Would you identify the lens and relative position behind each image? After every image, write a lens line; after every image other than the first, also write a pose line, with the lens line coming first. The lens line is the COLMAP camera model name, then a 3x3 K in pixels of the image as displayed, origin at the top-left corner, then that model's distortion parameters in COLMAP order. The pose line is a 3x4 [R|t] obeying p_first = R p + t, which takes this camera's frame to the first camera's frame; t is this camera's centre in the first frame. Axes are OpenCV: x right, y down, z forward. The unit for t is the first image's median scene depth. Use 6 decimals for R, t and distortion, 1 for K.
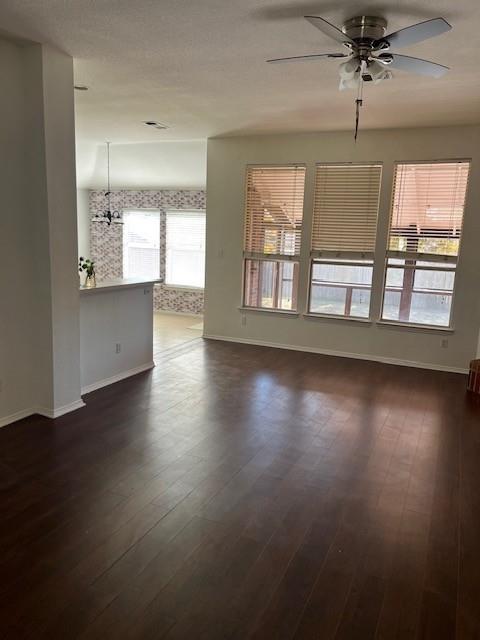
lens RADIAL K [[485.9, 0, 240.0], [0, 485.9, 320.0], [0, 0, 1]] dist [0.071089, -0.110175]
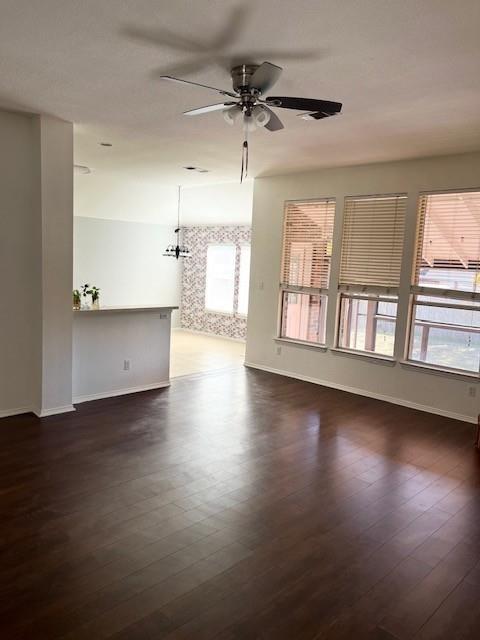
lens RADIAL K [[485.9, 0, 240.0], [0, 485.9, 320.0], [0, 0, 1]] dist [0.071089, -0.110175]
pose [[0.938956, 0.047313, -0.340769, 0.281017], [-0.069882, 0.996079, -0.054255, -0.002848], [0.336866, 0.074757, 0.938580, 0.013567]]
